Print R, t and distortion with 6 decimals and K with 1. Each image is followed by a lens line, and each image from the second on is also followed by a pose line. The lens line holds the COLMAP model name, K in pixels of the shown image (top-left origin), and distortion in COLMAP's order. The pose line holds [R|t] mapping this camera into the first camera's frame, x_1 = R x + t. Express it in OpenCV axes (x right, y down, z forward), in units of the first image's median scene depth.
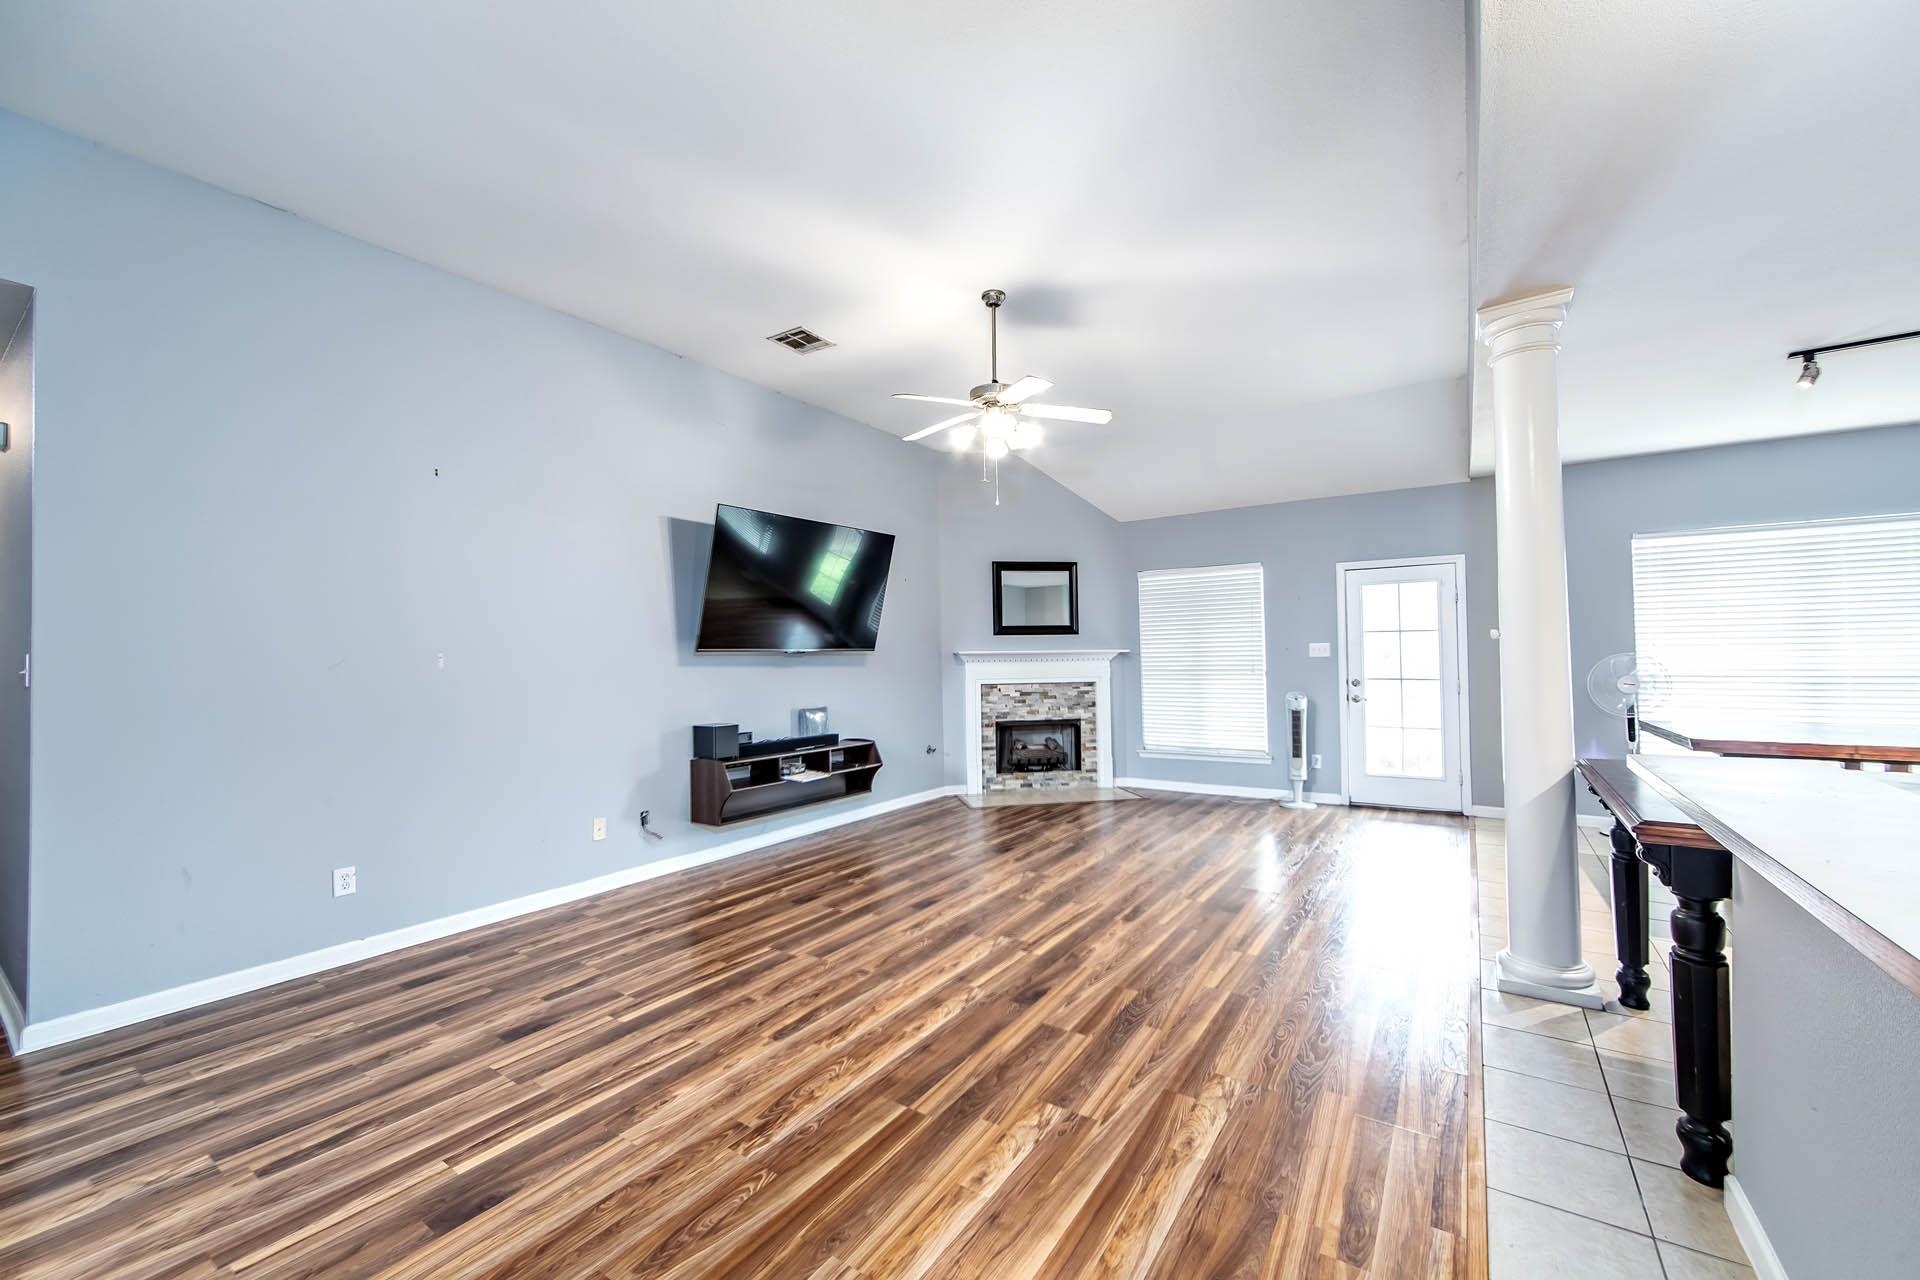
lens RADIAL K [[748.9, 0, 957.8], [0, 748.9, 642.4], [0, 0, 1]] dist [-0.003697, -0.000594]
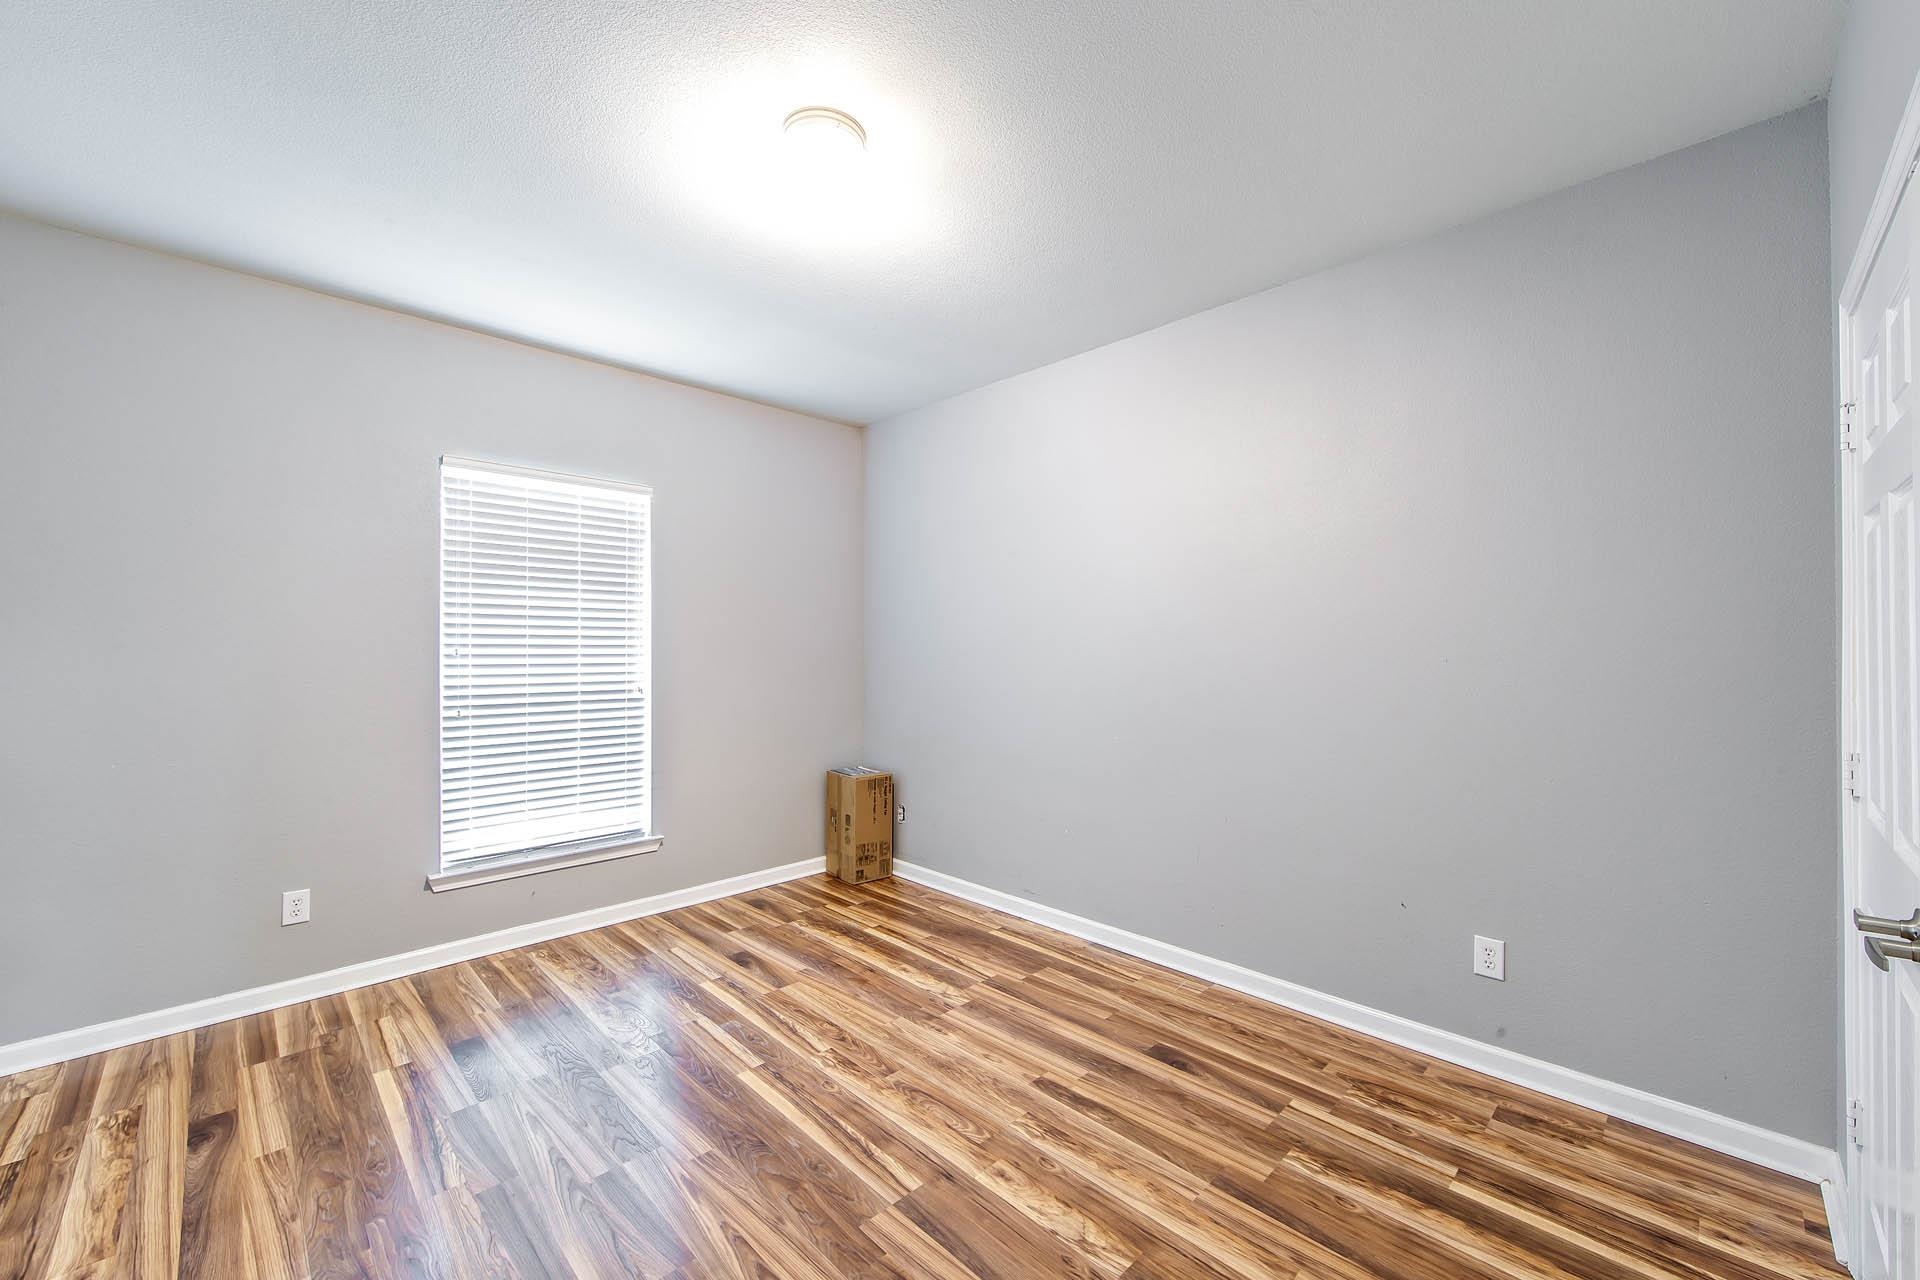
lens RADIAL K [[748.9, 0, 956.9], [0, 748.9, 639.9], [0, 0, 1]] dist [-0.003697, -0.000594]
pose [[-0.192441, -0.000052, -0.981308, 0.655852], [0.012155, 0.999923, -0.002436, 0.018681], [0.981233, -0.012397, -0.192426, 0.994633]]
